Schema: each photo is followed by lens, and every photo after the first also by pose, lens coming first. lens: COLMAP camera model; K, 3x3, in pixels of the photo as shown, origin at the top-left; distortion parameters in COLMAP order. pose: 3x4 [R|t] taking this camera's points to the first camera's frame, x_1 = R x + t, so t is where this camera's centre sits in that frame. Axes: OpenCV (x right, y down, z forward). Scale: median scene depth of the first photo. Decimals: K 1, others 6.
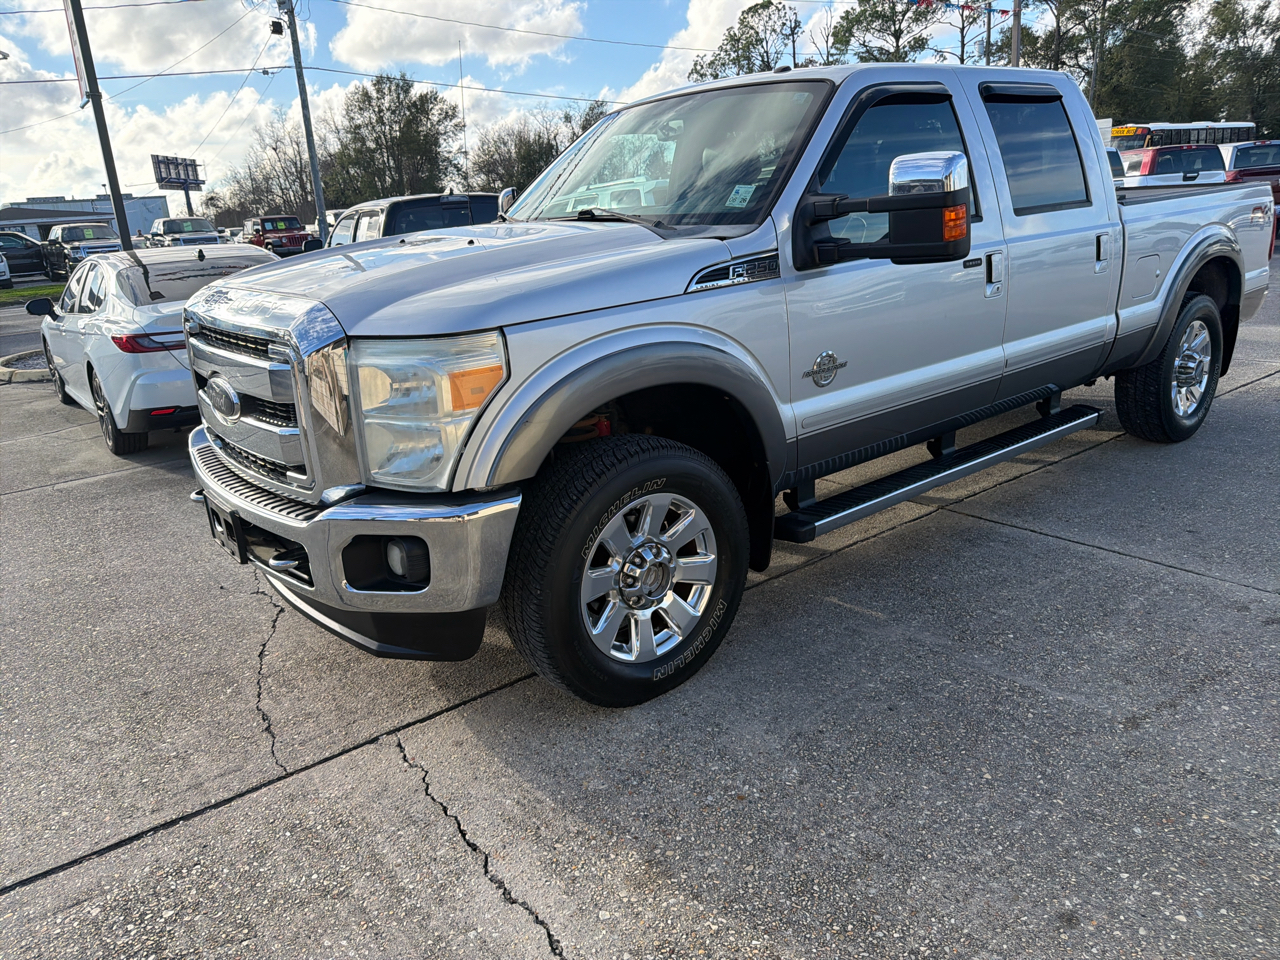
lens RADIAL K [[910.6, 0, 633.2], [0, 910.6, 481.2], [0, 0, 1]] dist [0.011529, -0.017148]
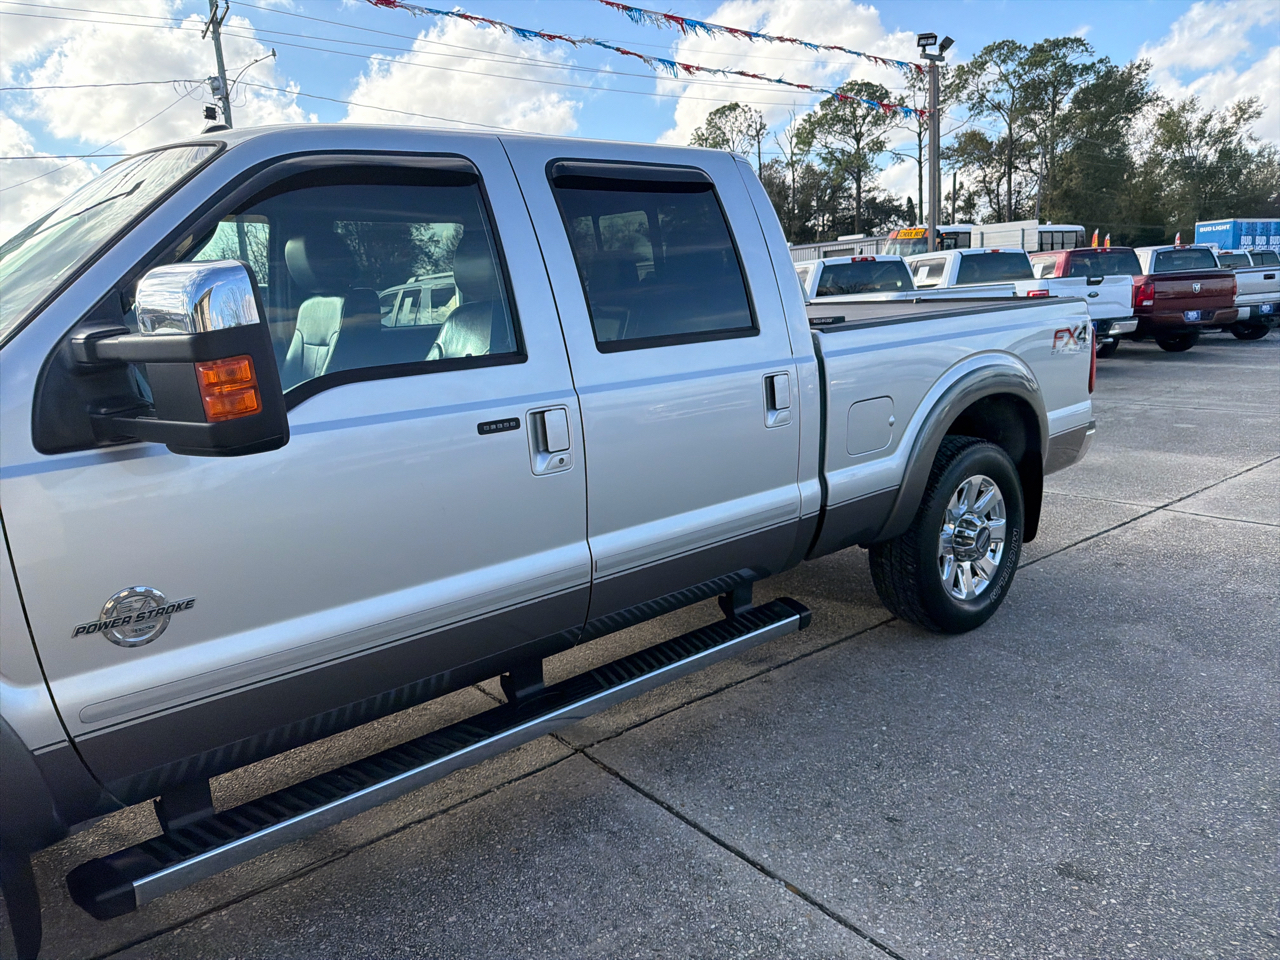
lens RADIAL K [[910.6, 0, 639.9], [0, 910.6, 469.7], [0, 0, 1]] dist [0.011529, -0.017148]
pose [[0.999550, 0.015661, 0.025588, 0.395201], [-0.012983, 0.994734, -0.101663, -0.124261], [-0.027046, 0.101285, 0.994490, 0.310979]]
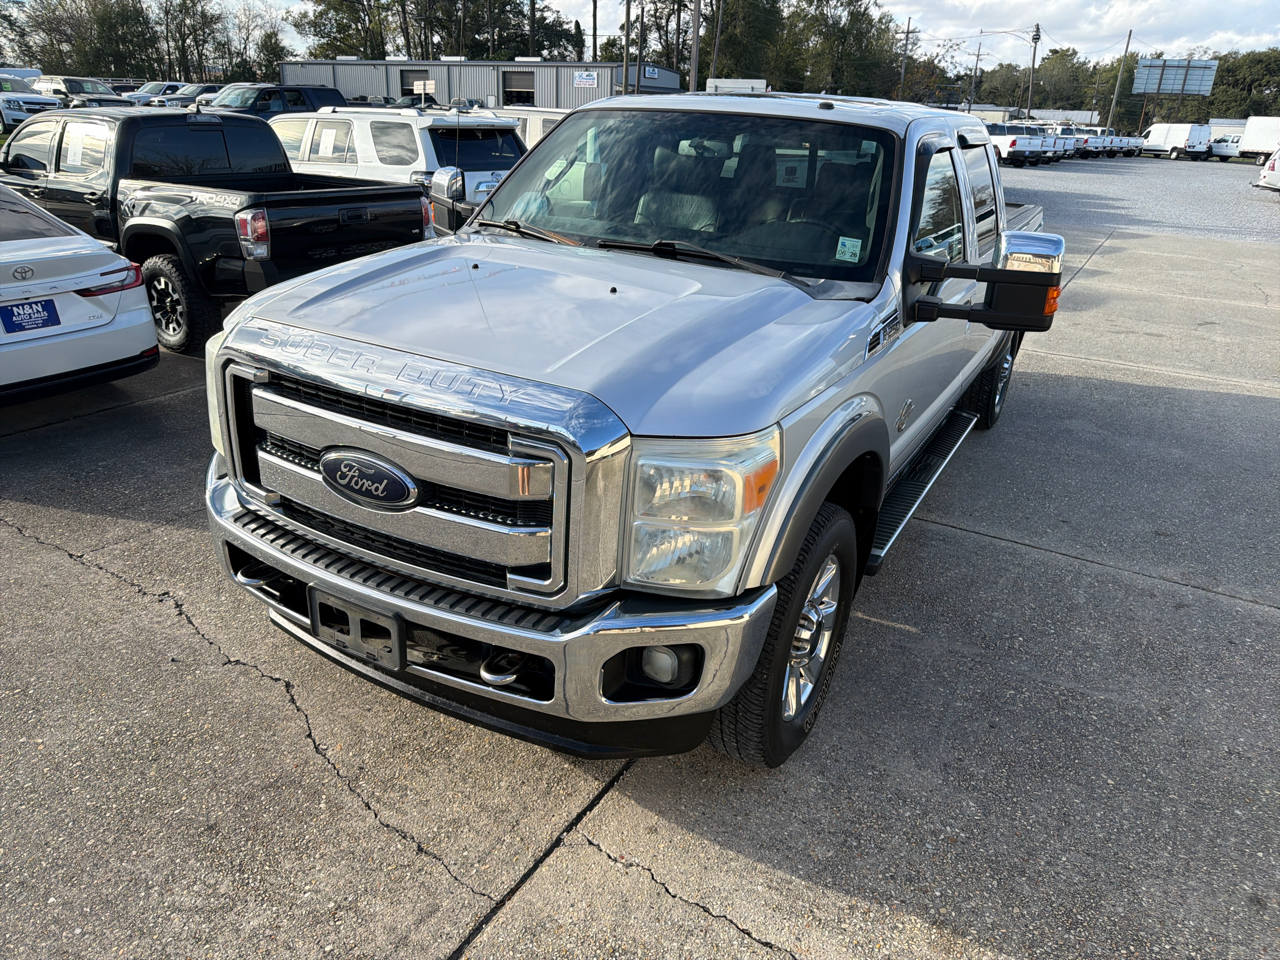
lens RADIAL K [[910.6, 0, 635.2], [0, 910.6, 483.3], [0, 0, 1]] dist [0.011529, -0.017148]
pose [[0.918779, -0.046538, 0.392019, -0.386765], [0.009932, 0.995438, 0.094895, -0.114704], [-0.394647, -0.083294, 0.915050, 0.104866]]
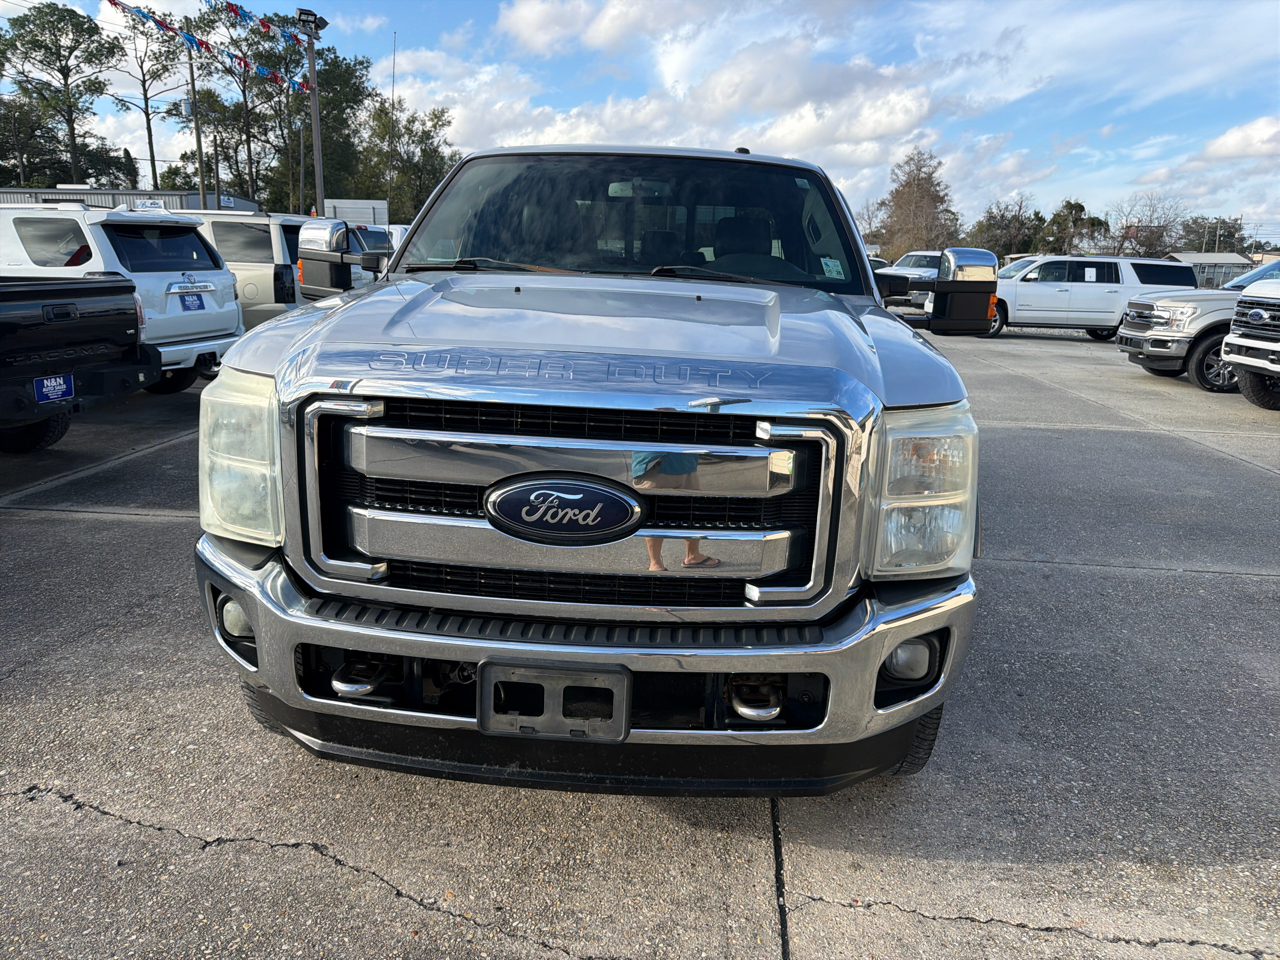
lens RADIAL K [[910.6, 0, 648.8], [0, 910.6, 480.1], [0, 0, 1]] dist [0.011529, -0.017148]
pose [[0.661877, -0.094344, 0.743652, -0.638551], [0.145014, 0.989423, -0.003544, -0.070982], [-0.735452, 0.110186, 0.668558, 0.352538]]
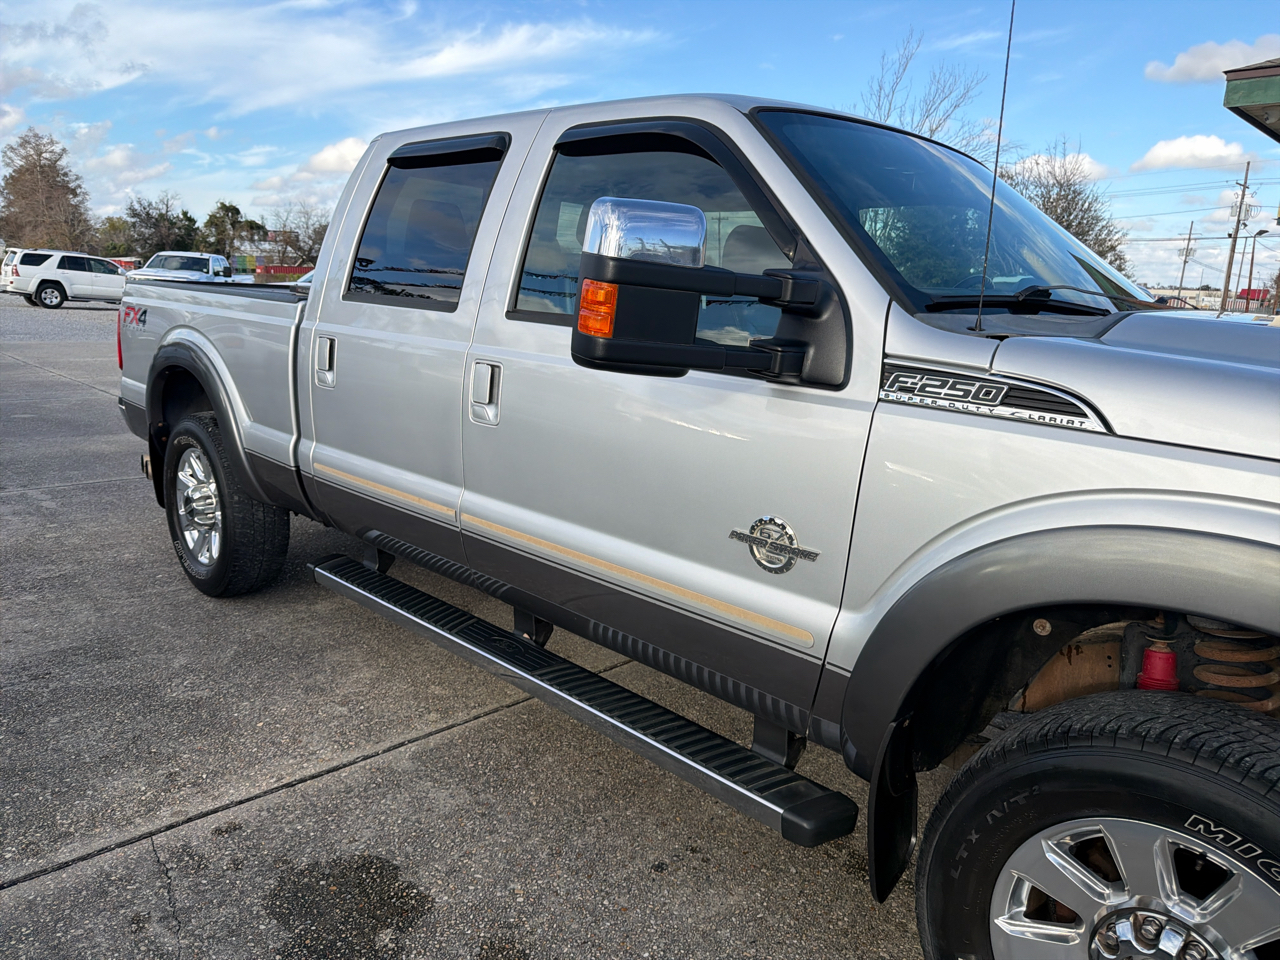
lens RADIAL K [[910.6, 0, 636.3], [0, 910.6, 481.3], [0, 0, 1]] dist [0.011529, -0.017148]
pose [[-0.133099, -0.143838, 0.980610, -0.584954], [0.251574, 0.952104, 0.173804, -0.324844], [-0.958642, 0.269829, -0.090538, 1.239120]]
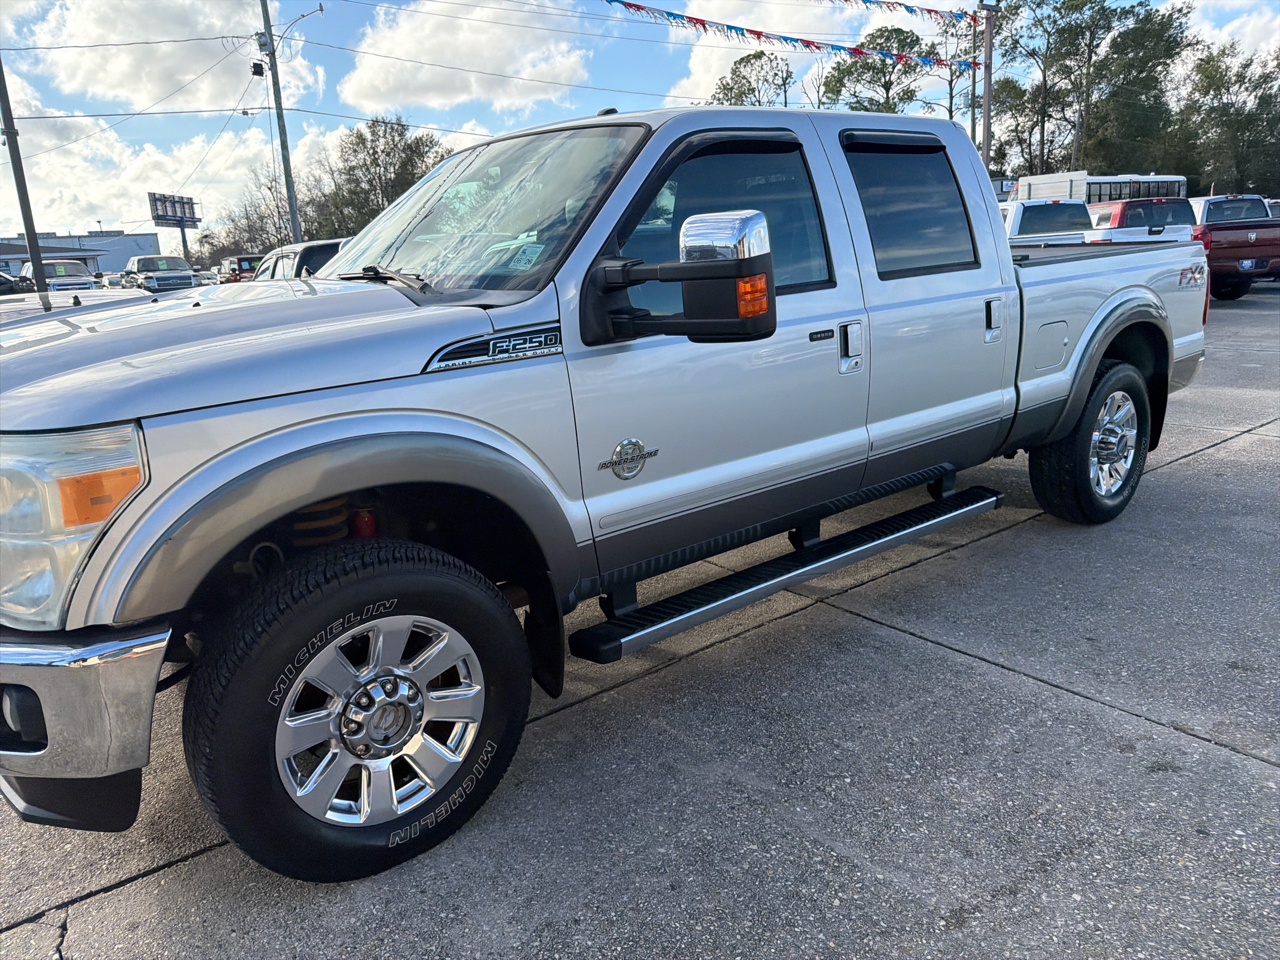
lens RADIAL K [[910.6, 0, 636.6], [0, 910.6, 483.2], [0, 0, 1]] dist [0.011529, -0.017148]
pose [[0.999901, 0.012260, 0.006909, 0.163967], [-0.011962, 0.999059, -0.041691, -0.050882], [-0.007414, 0.041604, 0.999107, 0.120212]]
